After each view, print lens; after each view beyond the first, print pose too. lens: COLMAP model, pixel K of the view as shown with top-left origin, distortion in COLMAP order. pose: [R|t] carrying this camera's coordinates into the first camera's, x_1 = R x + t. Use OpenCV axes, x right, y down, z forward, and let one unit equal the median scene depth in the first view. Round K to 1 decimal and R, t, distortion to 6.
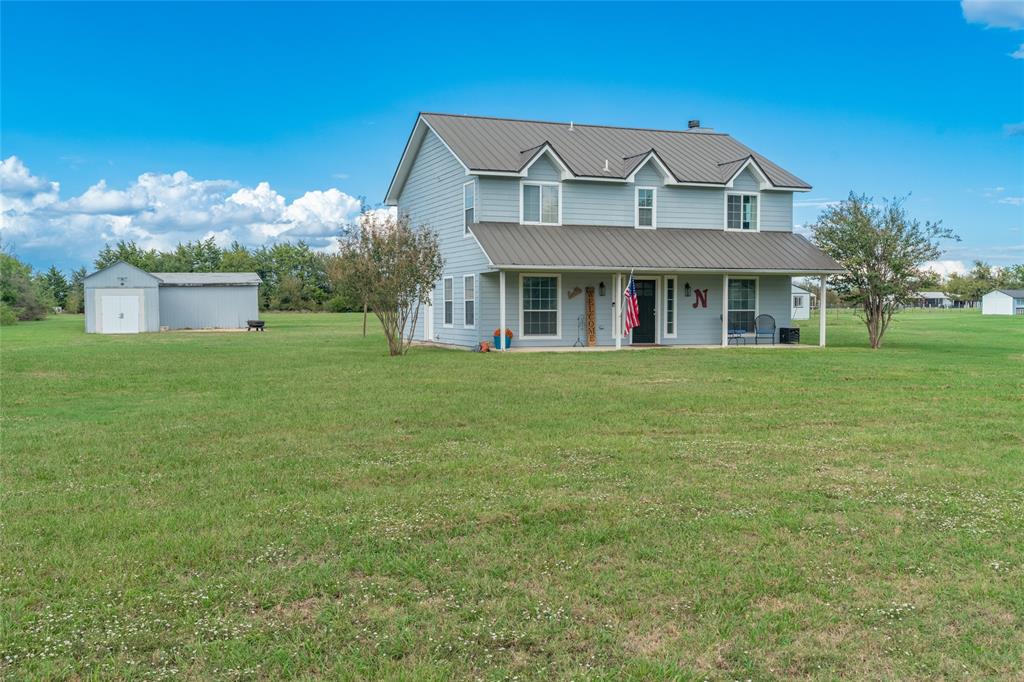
lens RADIAL K [[1058.1, 0, 512.0], [0, 1058.1, 341.0], [0, 0, 1]] dist [0.013308, 0.009690]
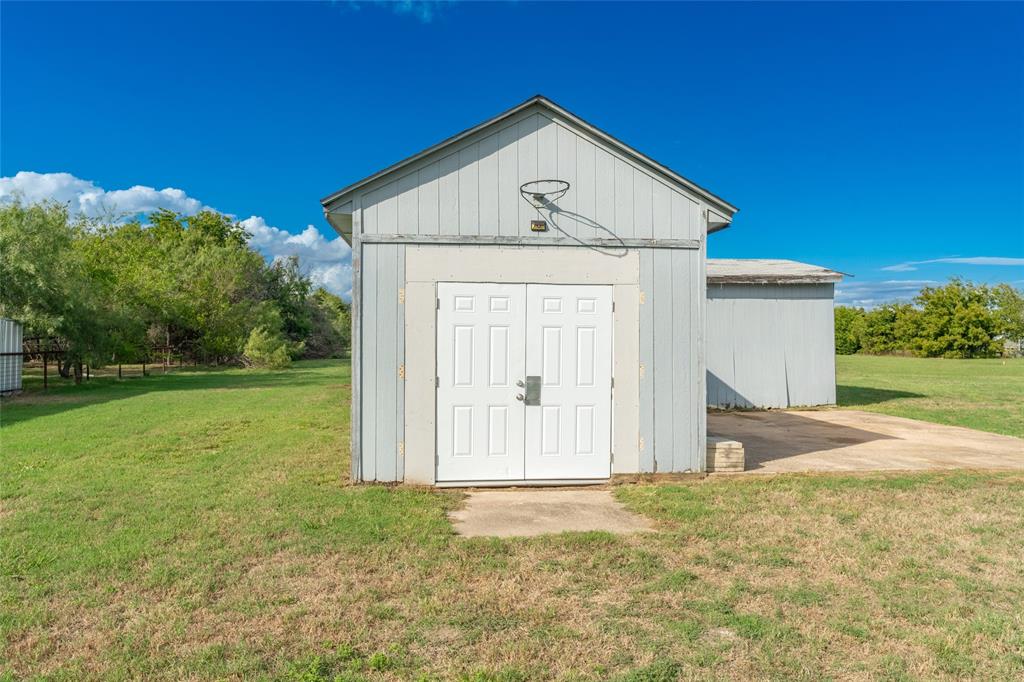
lens RADIAL K [[730.0, 0, 512.0], [0, 730.0, 341.0], [0, 0, 1]] dist [0.000696, 0.000126]
pose [[0.973620, 0.012348, -0.227842, -0.341149], [-0.020576, 0.999218, -0.033773, -0.028250], [0.227246, 0.037570, 0.973112, 0.868050]]
